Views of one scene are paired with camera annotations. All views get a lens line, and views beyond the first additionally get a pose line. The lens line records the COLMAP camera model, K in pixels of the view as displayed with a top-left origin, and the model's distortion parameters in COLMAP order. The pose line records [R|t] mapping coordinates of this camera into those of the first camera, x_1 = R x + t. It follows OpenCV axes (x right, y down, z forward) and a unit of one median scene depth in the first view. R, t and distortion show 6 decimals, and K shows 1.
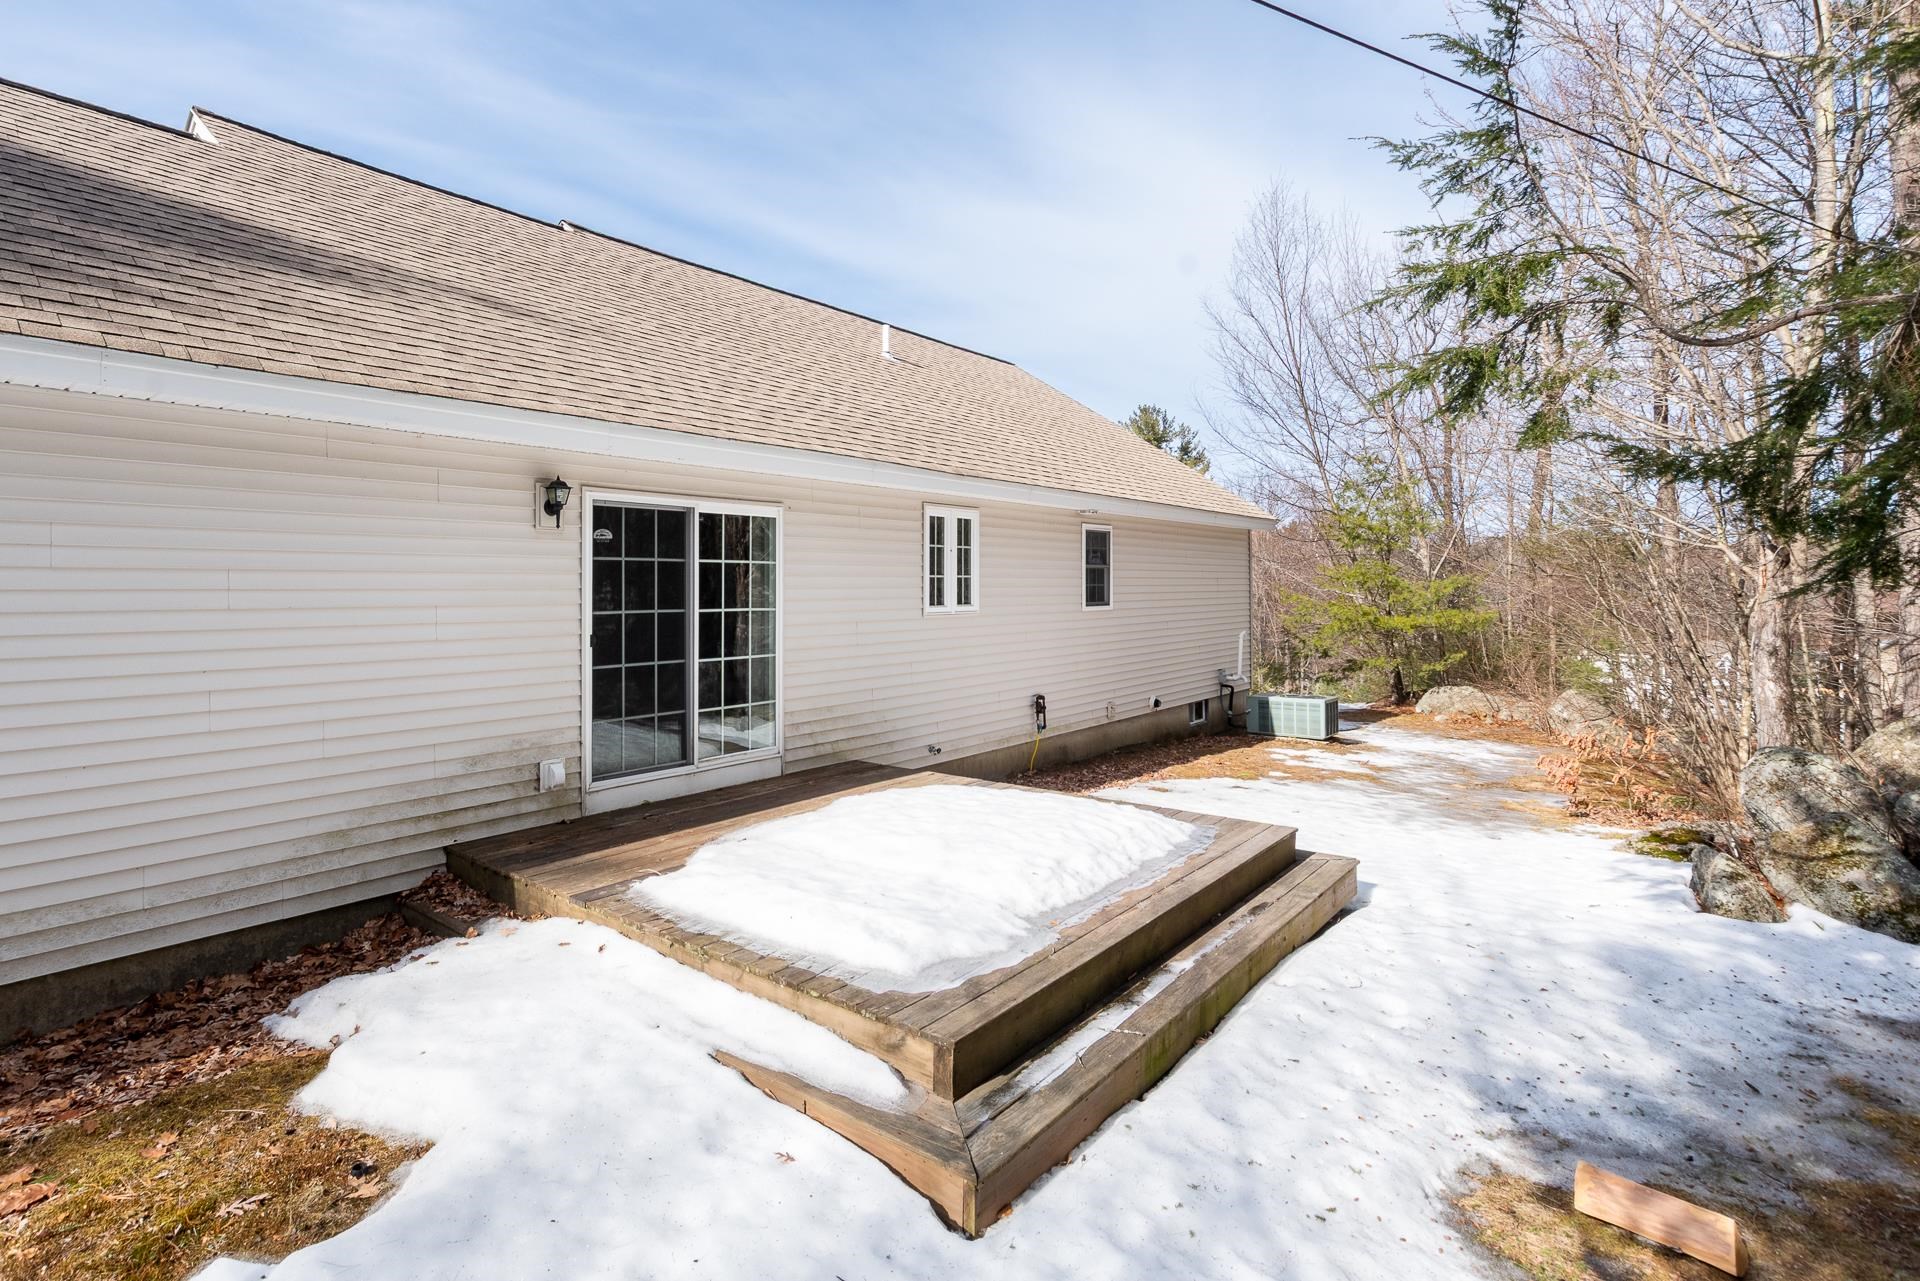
lens RADIAL K [[941.4, 0, 825.5], [0, 941.4, 588.9], [0, 0, 1]] dist [0.001759, 0.000157]
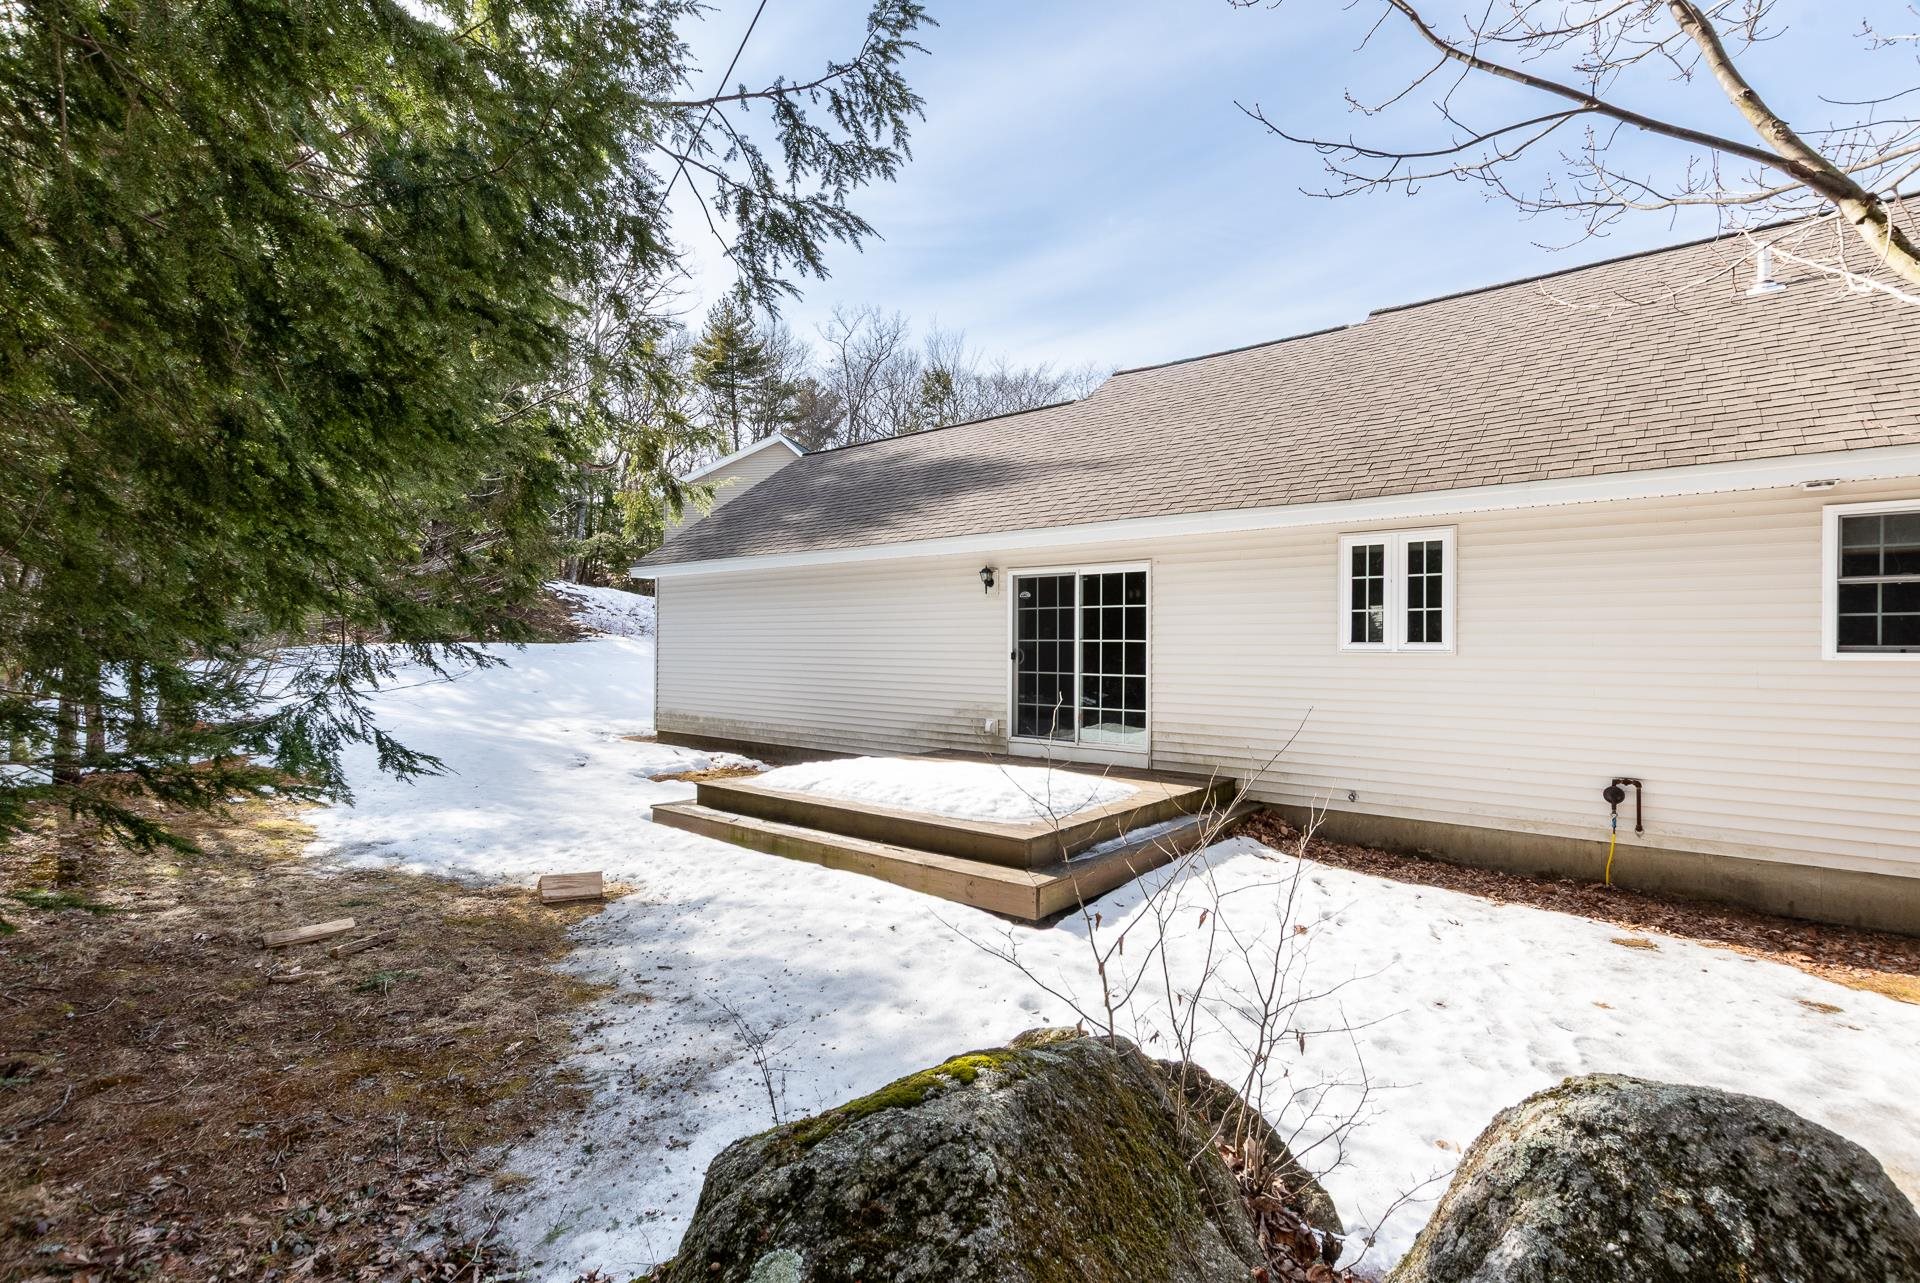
lens RADIAL K [[844.7, 0, 960.0], [0, 844.7, 641.5], [0, 0, 1]] dist [0.004631, 0.000492]
pose [[0.071267, 0.000457, -0.997457, 1.289565], [-0.008217, 0.999966, -0.000129, 0.028516], [0.997423, 0.008205, 0.071269, 0.772251]]
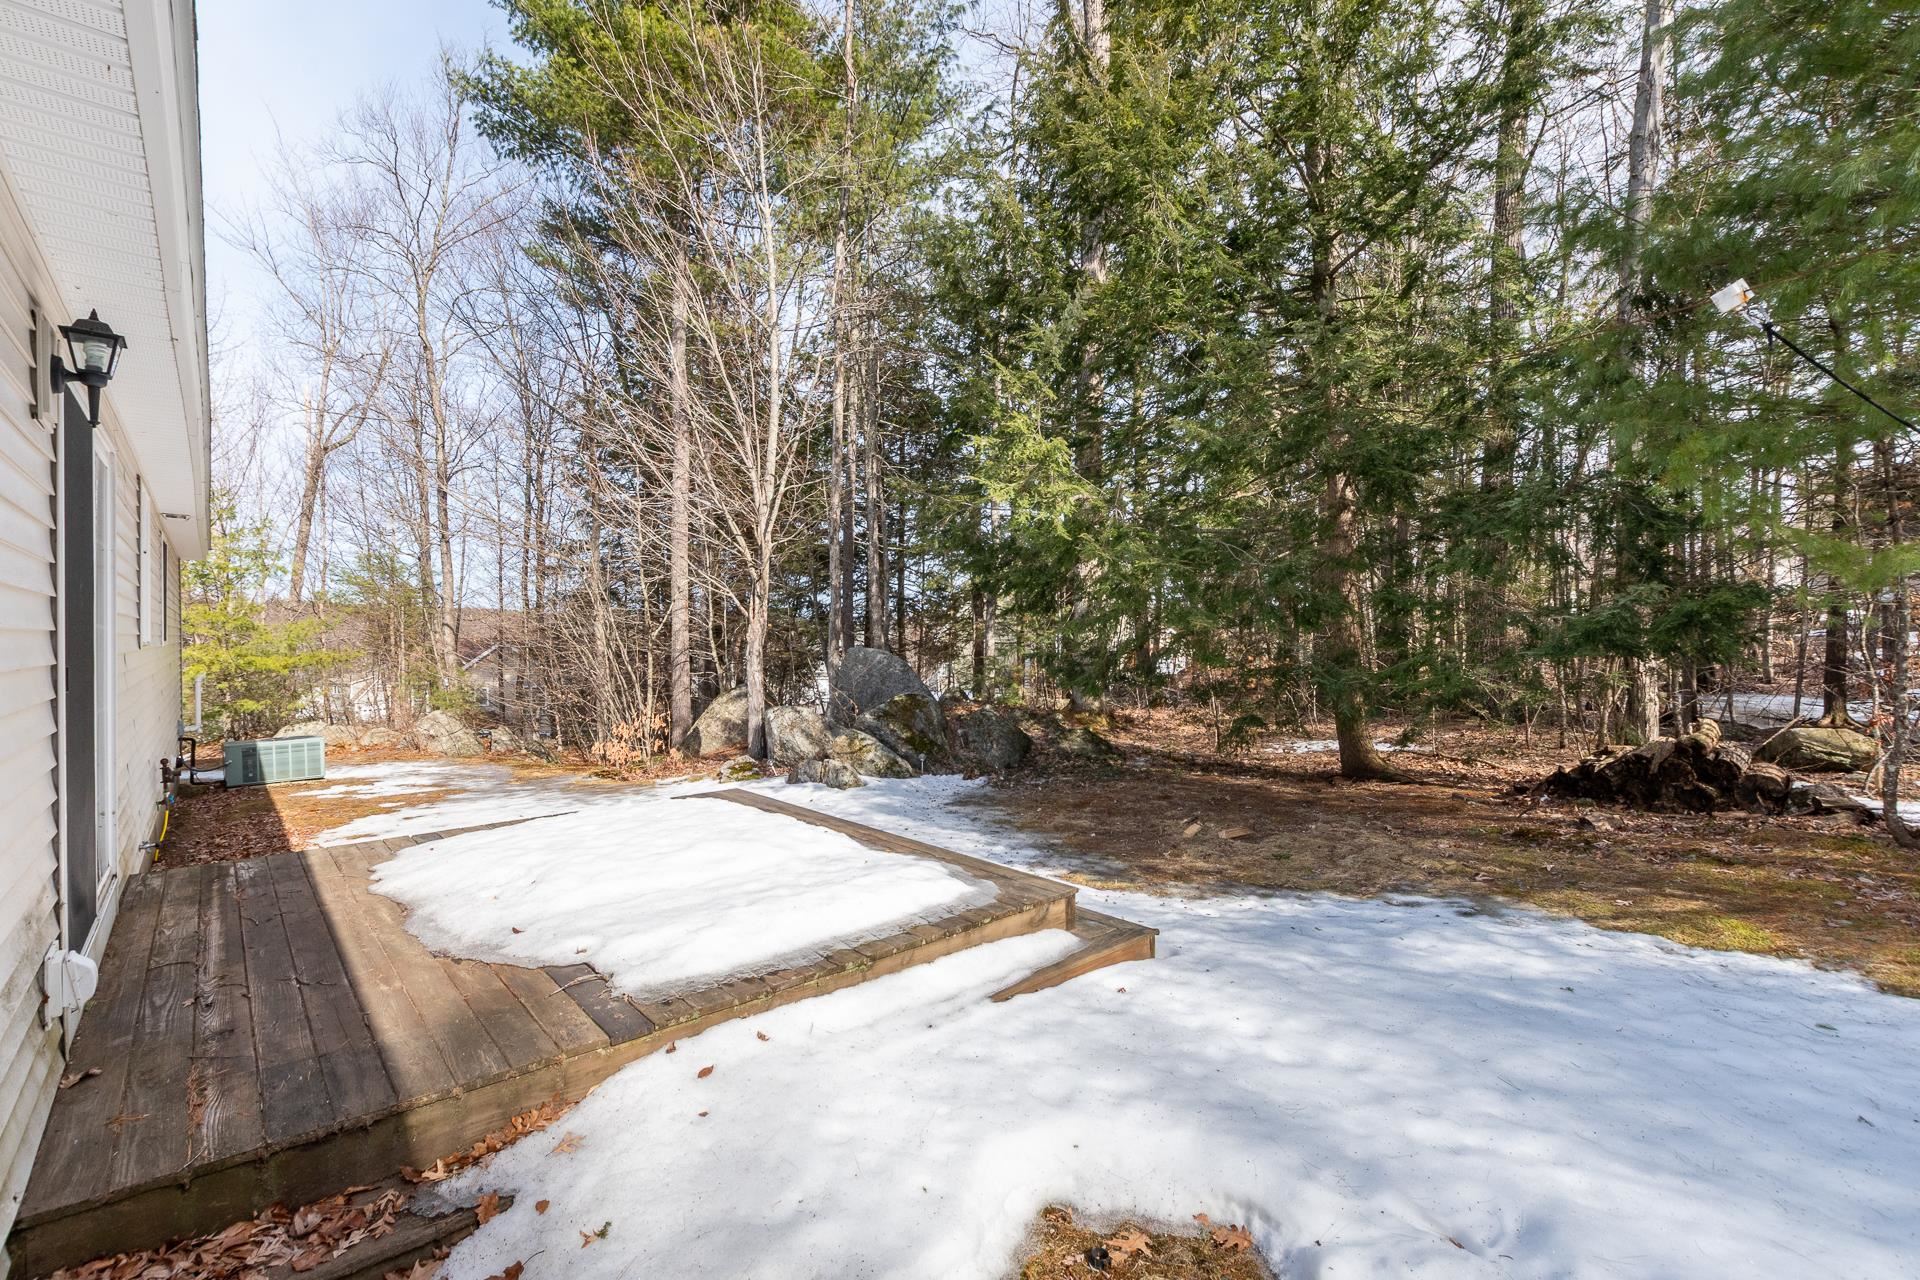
lens RADIAL K [[844.7, 0, 960.0], [0, 844.7, 640.0], [0, 0, 1]] dist [0.004631, 0.000492]
pose [[0.112444, -0.006351, 0.993638, -0.589303], [0.009483, 0.999941, 0.005318, 0.035919], [-0.993613, 0.008825, 0.112497, 0.493667]]
